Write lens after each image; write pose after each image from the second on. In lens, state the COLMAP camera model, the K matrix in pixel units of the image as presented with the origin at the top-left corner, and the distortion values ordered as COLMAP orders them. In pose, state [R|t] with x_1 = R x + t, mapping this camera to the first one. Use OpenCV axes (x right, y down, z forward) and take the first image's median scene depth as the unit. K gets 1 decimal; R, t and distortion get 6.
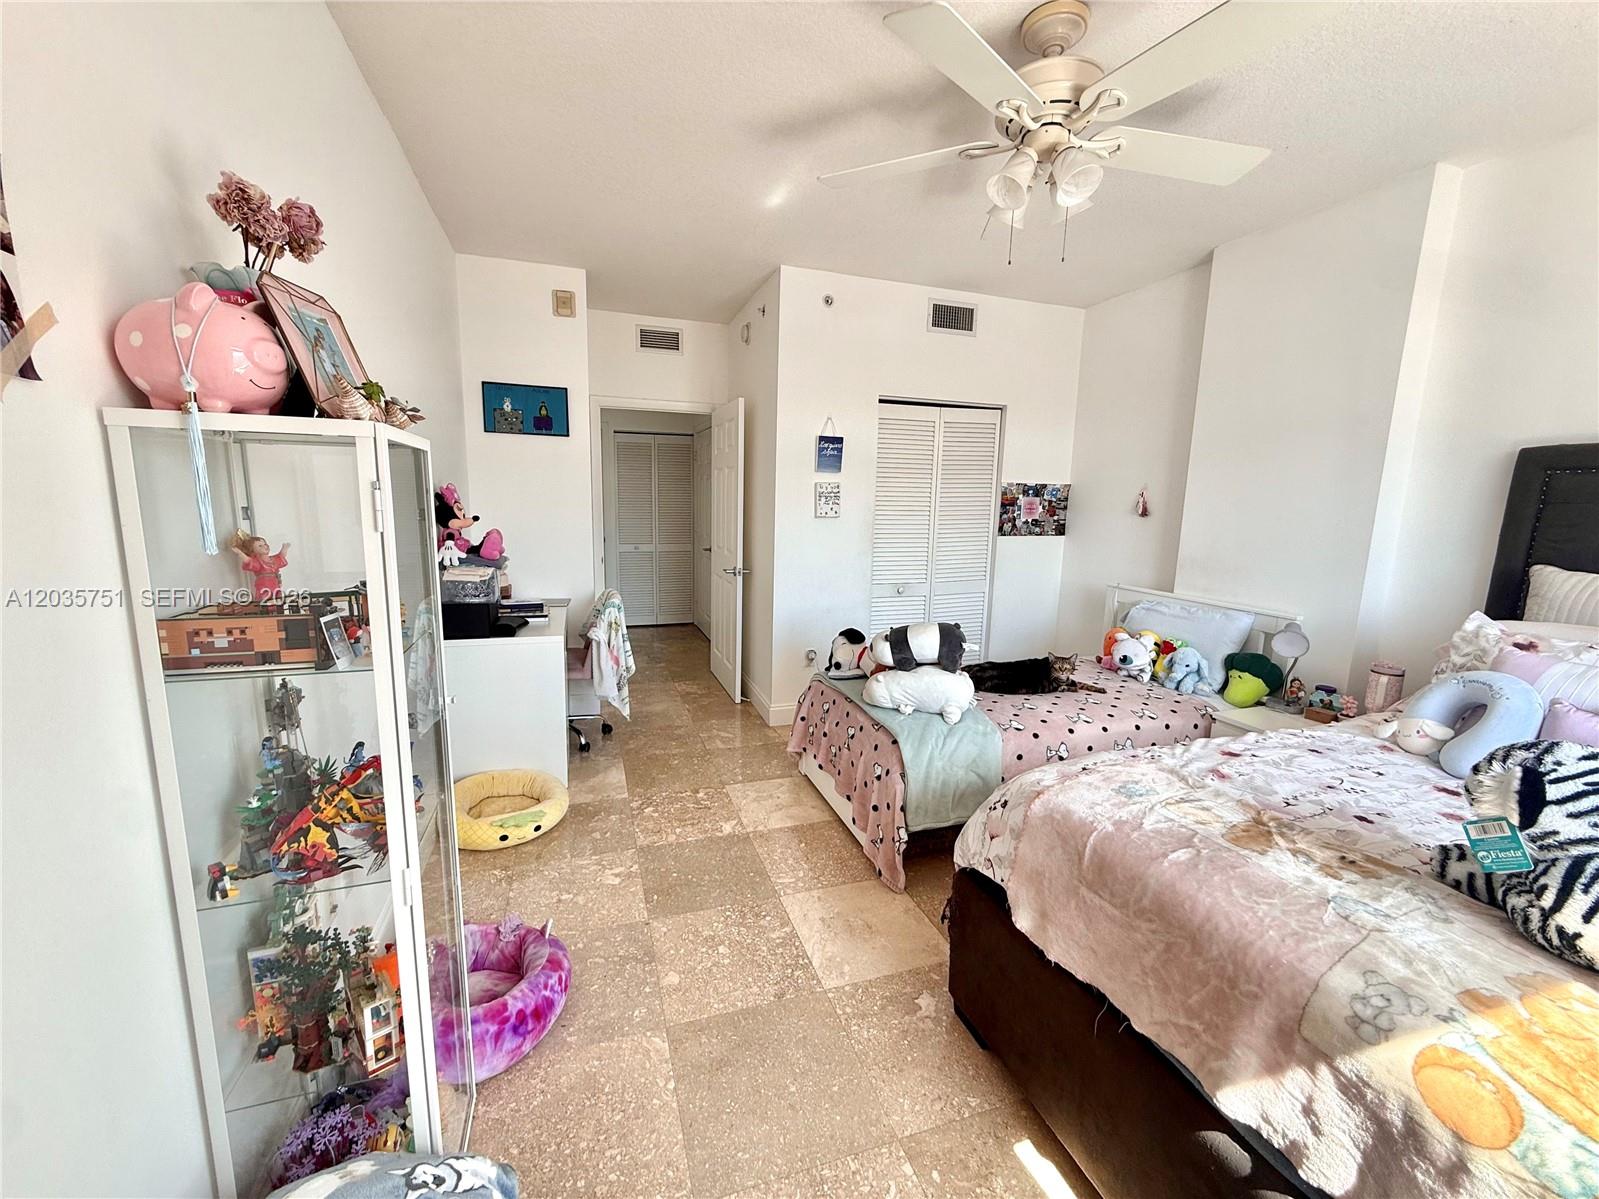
lens RADIAL K [[632.2, 0, 796.8], [0, 632.2, 598.8], [0, 0, 1]] dist [-0.003262, 0.000582]
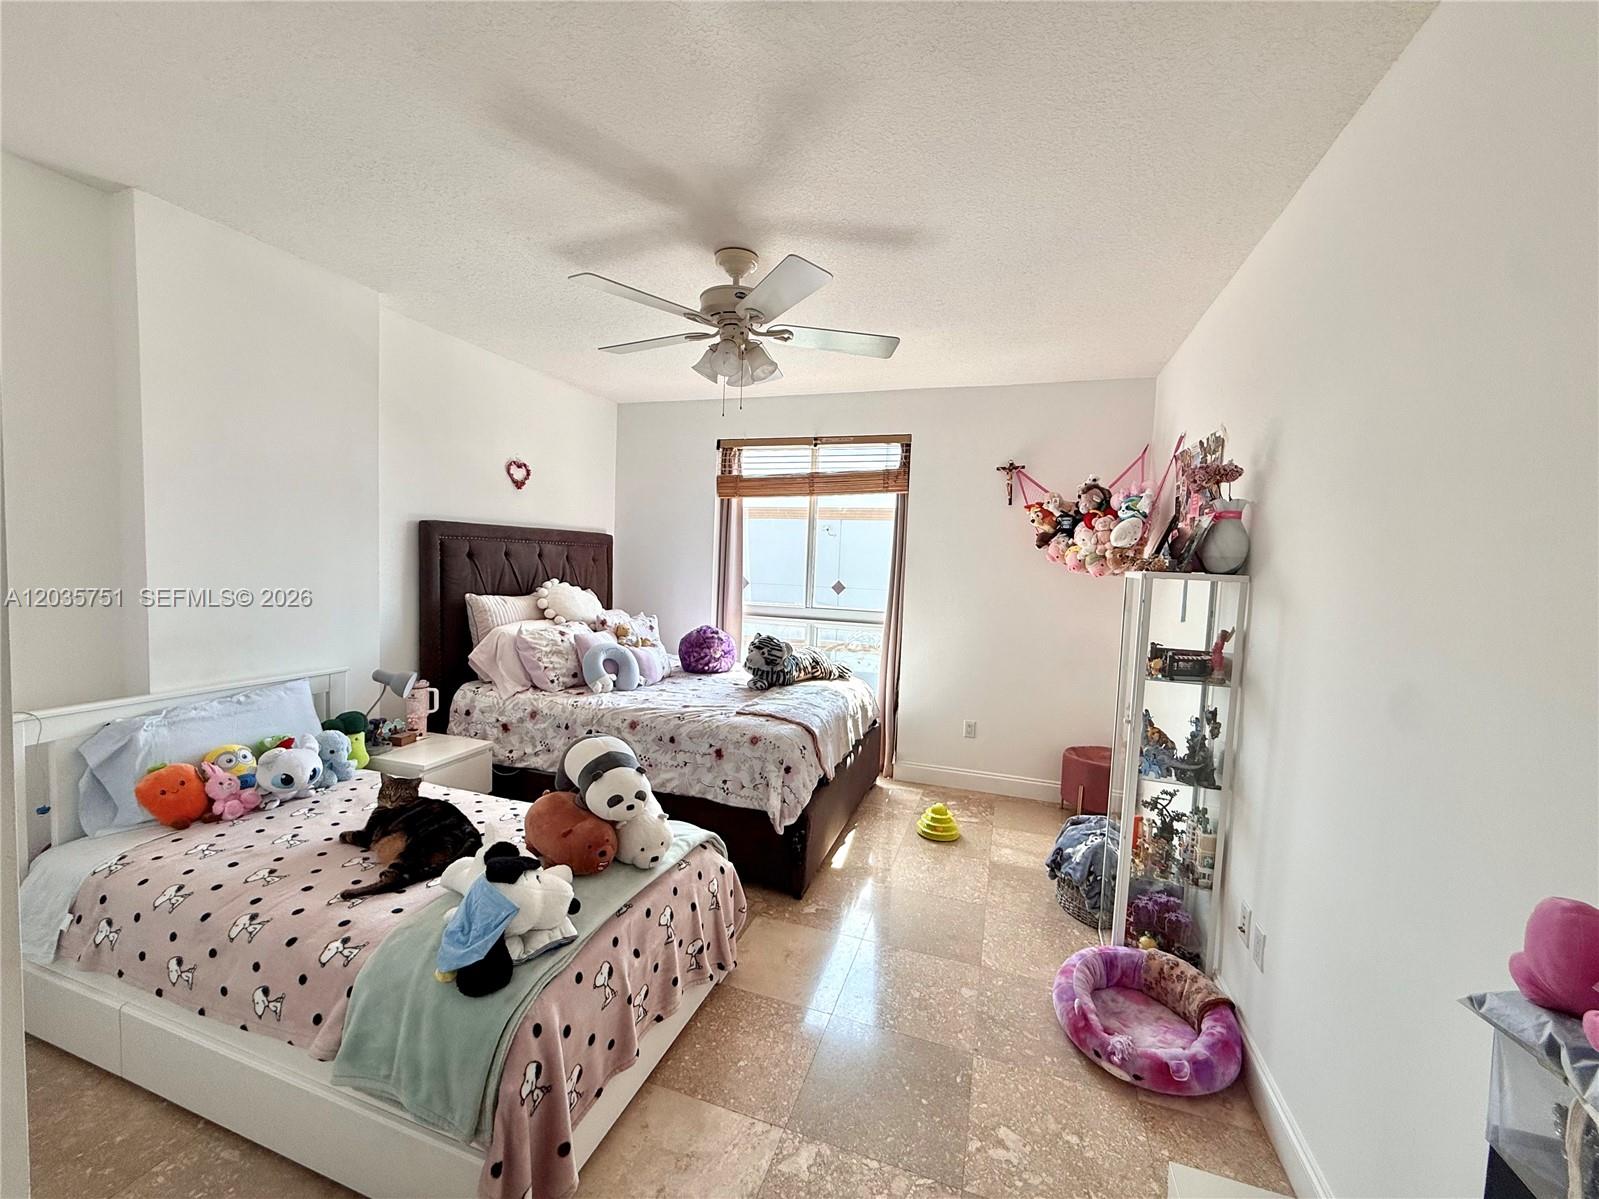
lens RADIAL K [[632.2, 0, 797.5], [0, 632.2, 601.8], [0, 0, 1]] dist [-0.003262, 0.000582]
pose [[-0.791073, -0.090545, 0.604983, -0.498600], [0.042083, 0.978587, 0.201487, -0.313766], [-0.610272, 0.184850, -0.770323, 1.645535]]
